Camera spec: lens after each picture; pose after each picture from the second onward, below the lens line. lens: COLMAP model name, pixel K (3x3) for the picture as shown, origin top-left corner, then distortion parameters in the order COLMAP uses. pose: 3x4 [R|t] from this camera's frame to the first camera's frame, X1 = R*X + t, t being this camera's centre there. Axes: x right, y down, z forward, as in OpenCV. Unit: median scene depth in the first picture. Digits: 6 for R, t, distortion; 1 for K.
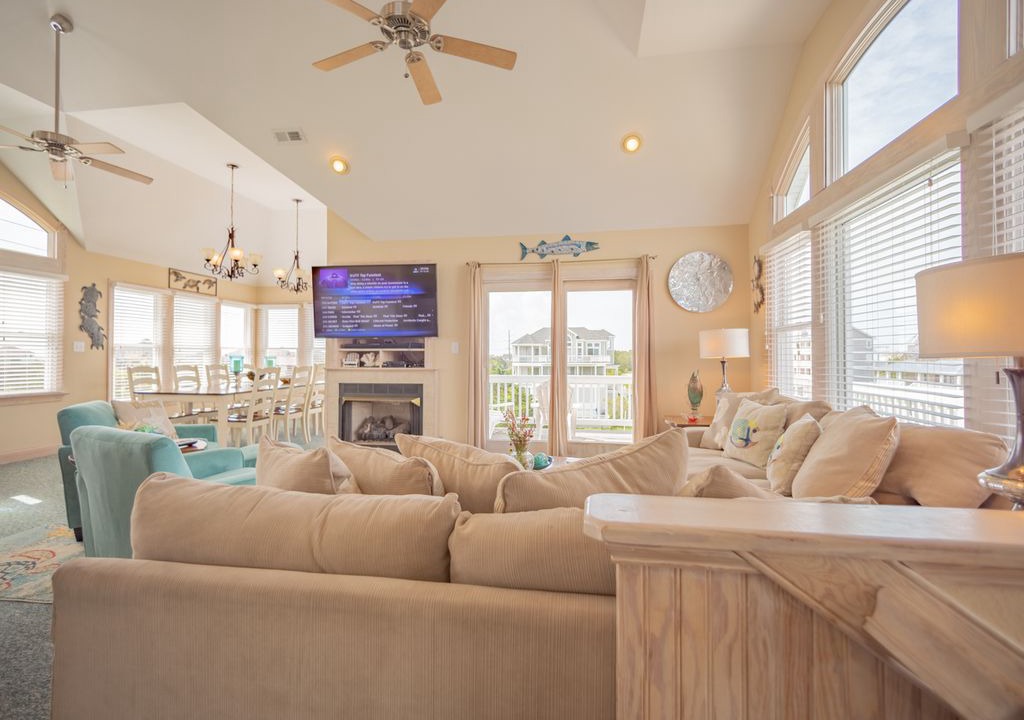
lens RADIAL K [[455.9, 0, 512.0], [0, 455.9, 360.0], [0, 0, 1]] dist [0.000271, -0.009095]
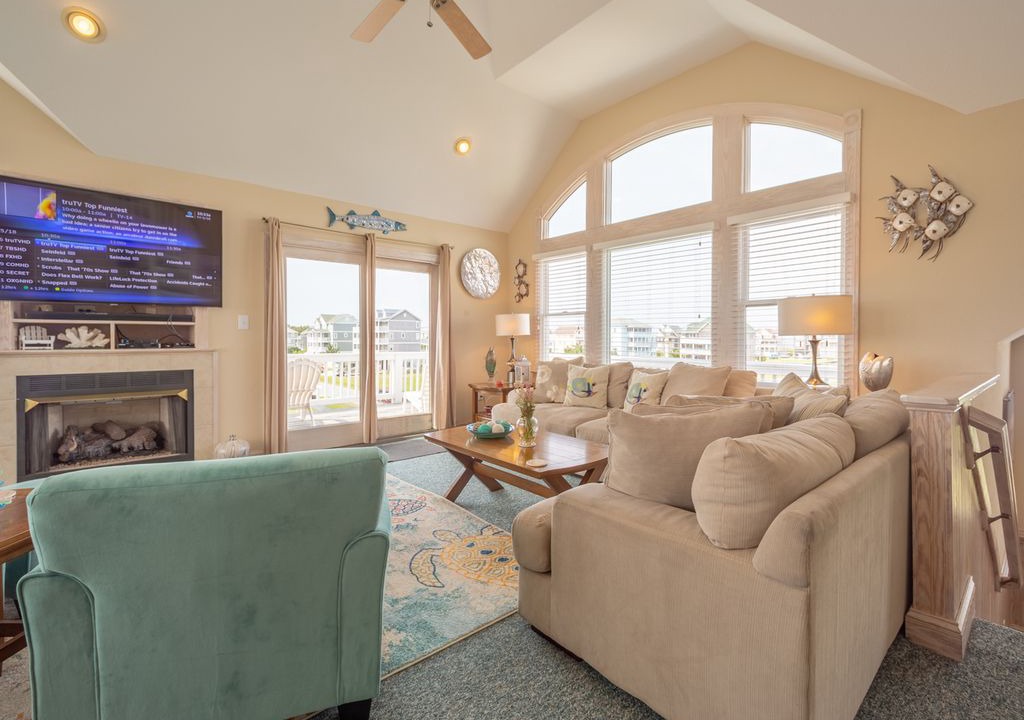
lens RADIAL K [[455.9, 0, 512.0], [0, 455.9, 360.0], [0, 0, 1]] dist [0.000271, -0.009095]
pose [[0.639562, -0.038724, 0.767764, -0.444488], [-0.001611, 0.998661, 0.051713, -0.002821], [-0.768738, -0.034311, 0.638643, 0.132895]]
